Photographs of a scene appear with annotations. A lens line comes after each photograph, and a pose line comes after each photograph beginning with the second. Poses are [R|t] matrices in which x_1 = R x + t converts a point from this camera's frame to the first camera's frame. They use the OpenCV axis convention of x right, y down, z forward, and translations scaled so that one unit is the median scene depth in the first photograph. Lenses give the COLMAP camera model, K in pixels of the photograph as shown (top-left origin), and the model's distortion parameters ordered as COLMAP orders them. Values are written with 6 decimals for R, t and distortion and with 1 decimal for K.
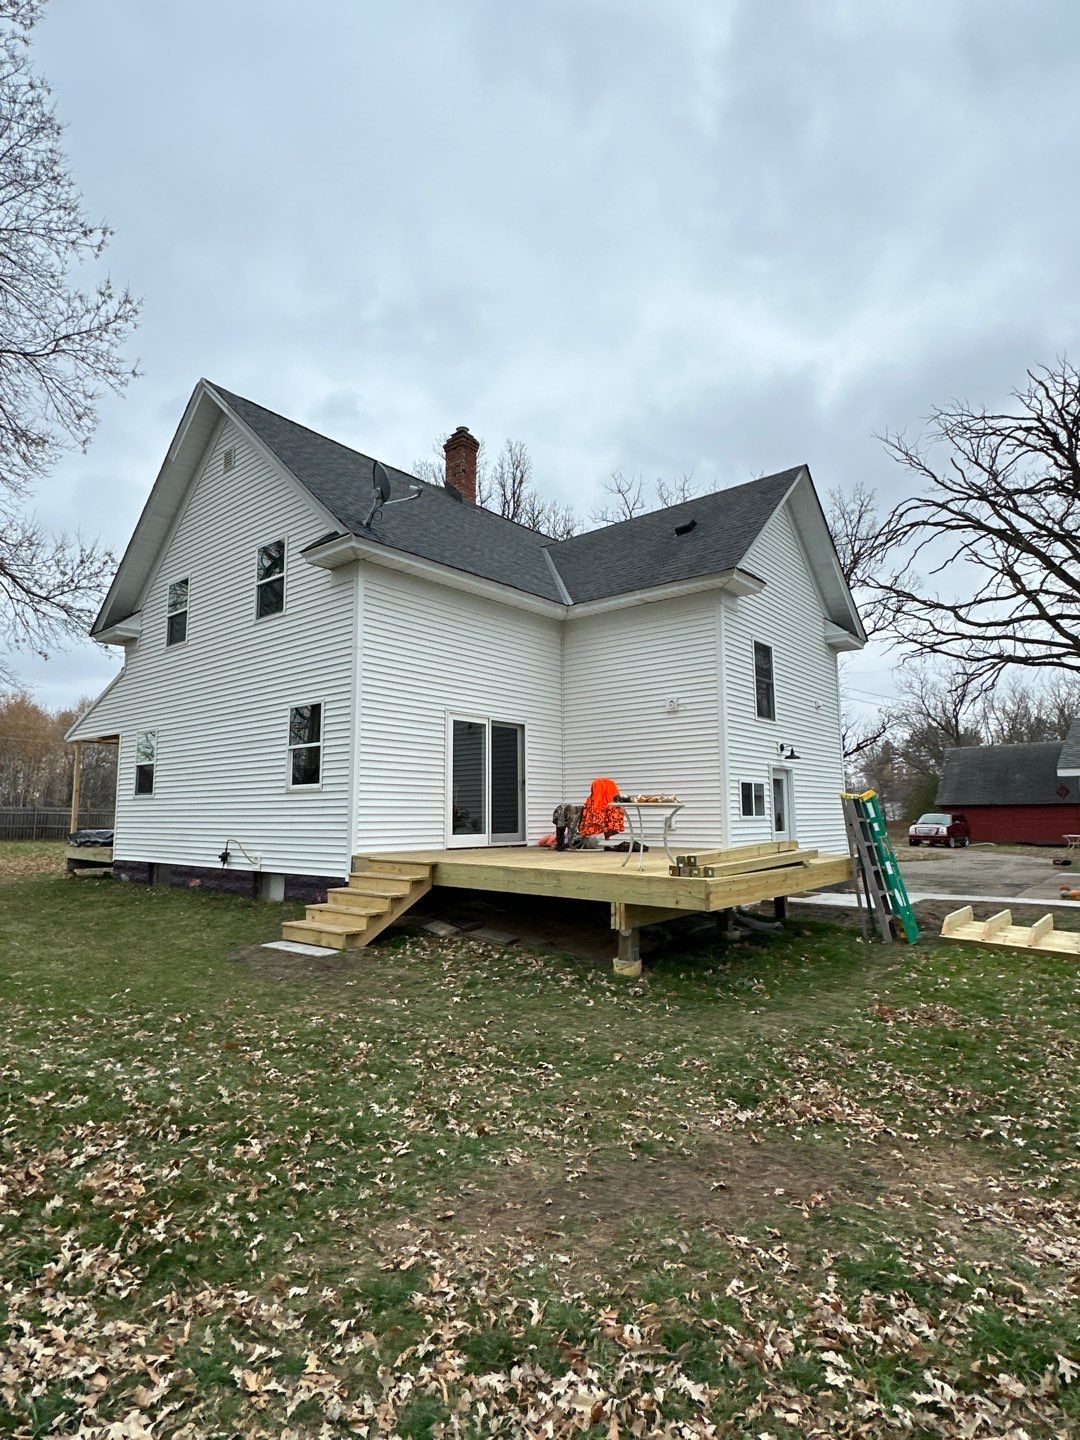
lens RADIAL K [[748.7, 0, 540.0], [0, 748.7, 720.0], [0, 0, 1]] dist [-0.003394, -0.000592]
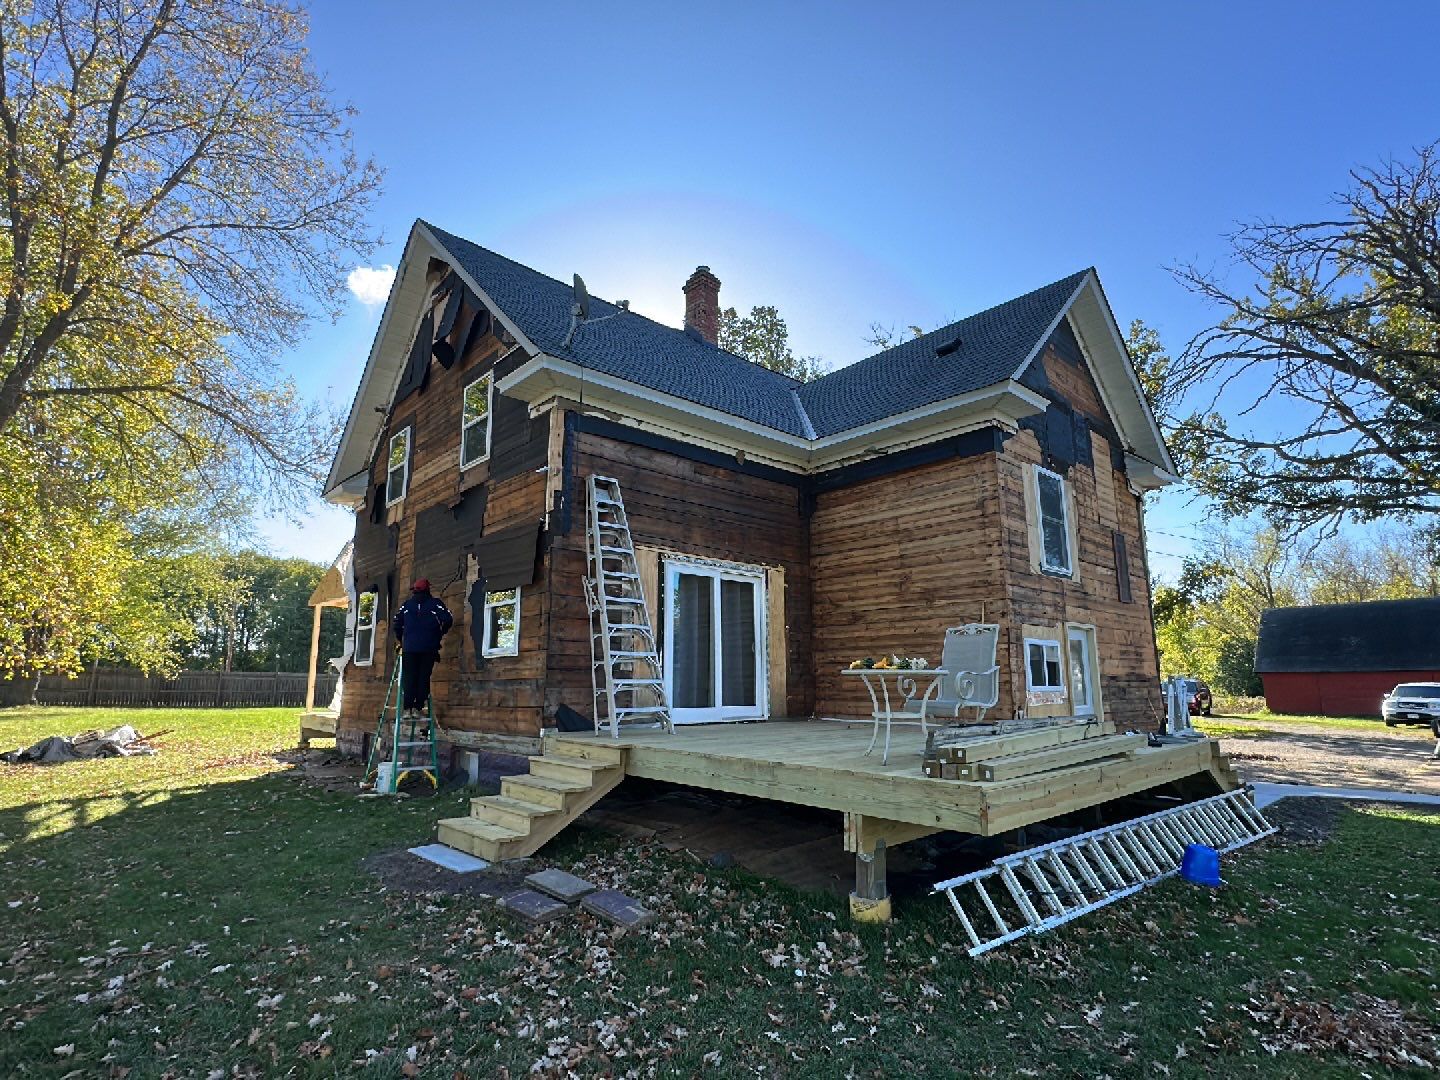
lens RADIAL K [[748.7, 0, 716.7], [0, 748.7, 544.7], [0, 0, 1]] dist [-0.003394, -0.000592]
pose [[0.991931, -0.021752, -0.124902, 0.024670], [0.014569, 0.998202, -0.058138, 0.011694], [0.125942, 0.055850, 0.990464, 0.097627]]
